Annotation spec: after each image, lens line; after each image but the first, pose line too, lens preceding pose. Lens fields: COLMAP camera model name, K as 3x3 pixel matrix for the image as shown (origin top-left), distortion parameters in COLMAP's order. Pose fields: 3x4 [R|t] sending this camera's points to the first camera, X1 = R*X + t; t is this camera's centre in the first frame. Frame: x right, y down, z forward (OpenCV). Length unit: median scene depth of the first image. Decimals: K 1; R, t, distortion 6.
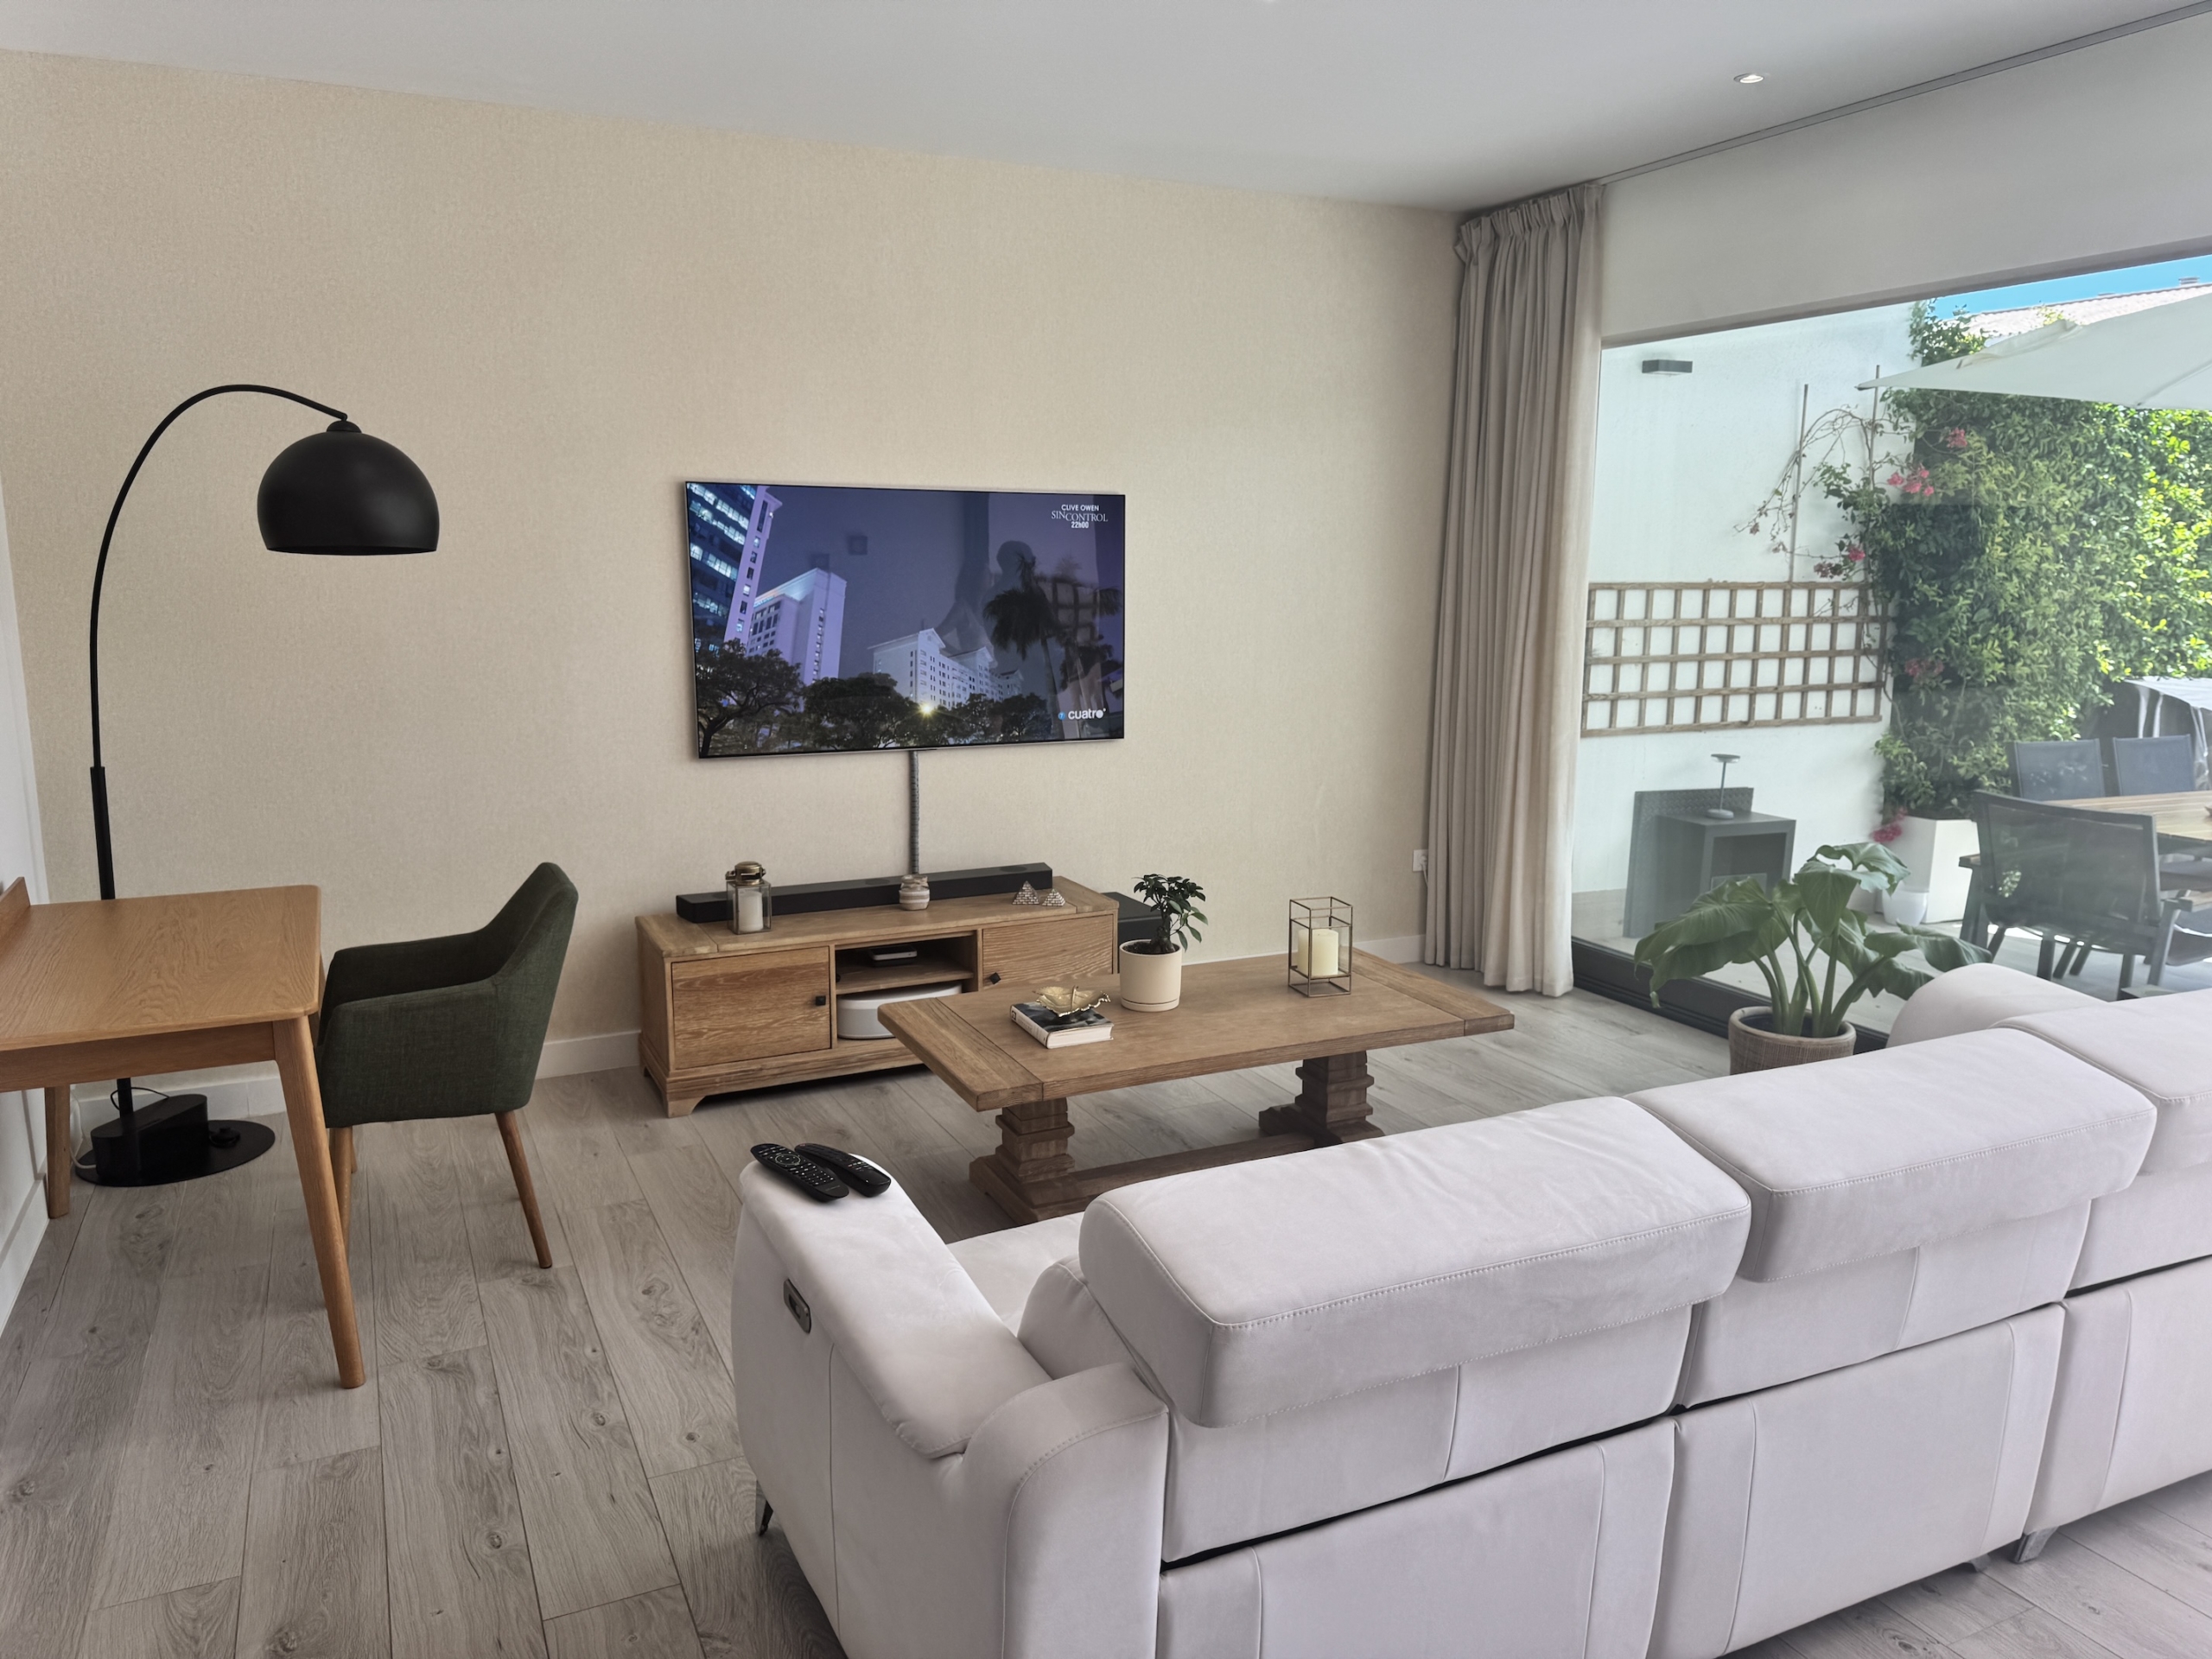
lens RADIAL K [[1575.7, 0, 1101.9], [0, 1575.7, 838.8], [0, 0, 1]] dist [0.021103, -0.022485]
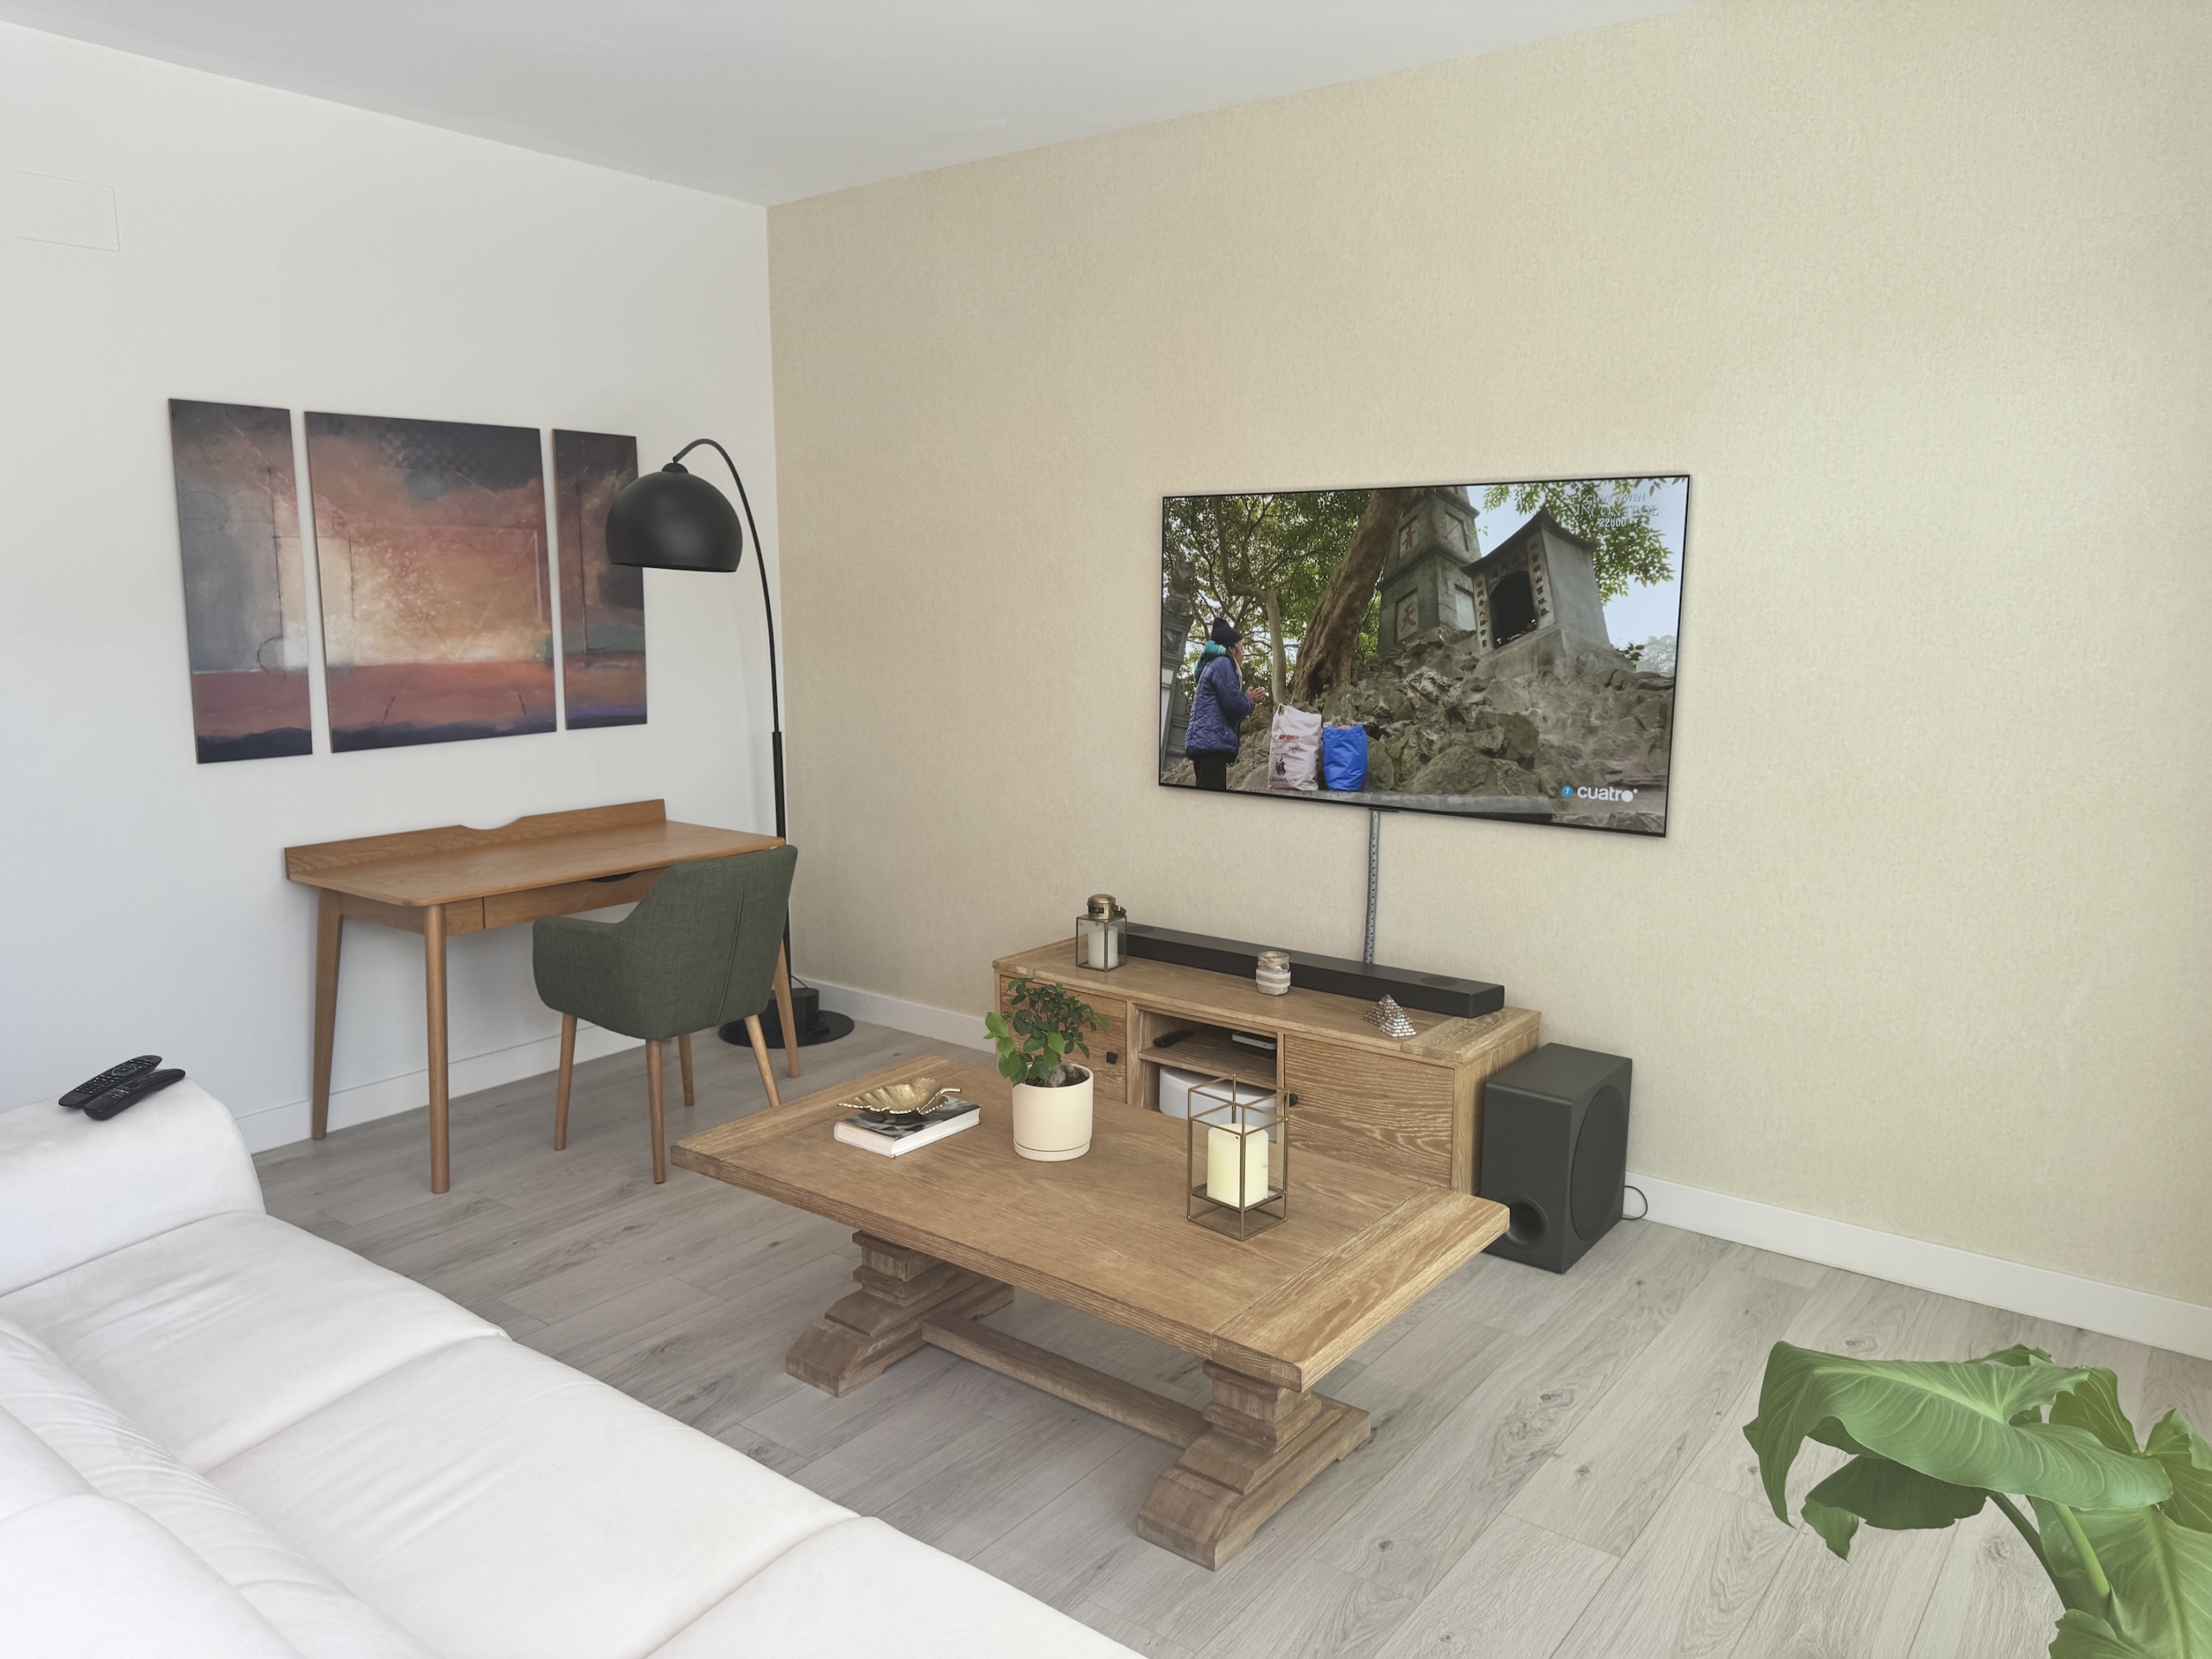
lens RADIAL K [[1575.7, 0, 1107.2], [0, 1575.7, 823.5], [0, 0, 1]] dist [0.021103, -0.022485]
pose [[0.465133, 0.144792, -0.873319, 0.563916], [-0.167041, 0.983166, 0.074038, -0.091567], [0.869338, 0.111442, 0.481489, 0.522179]]
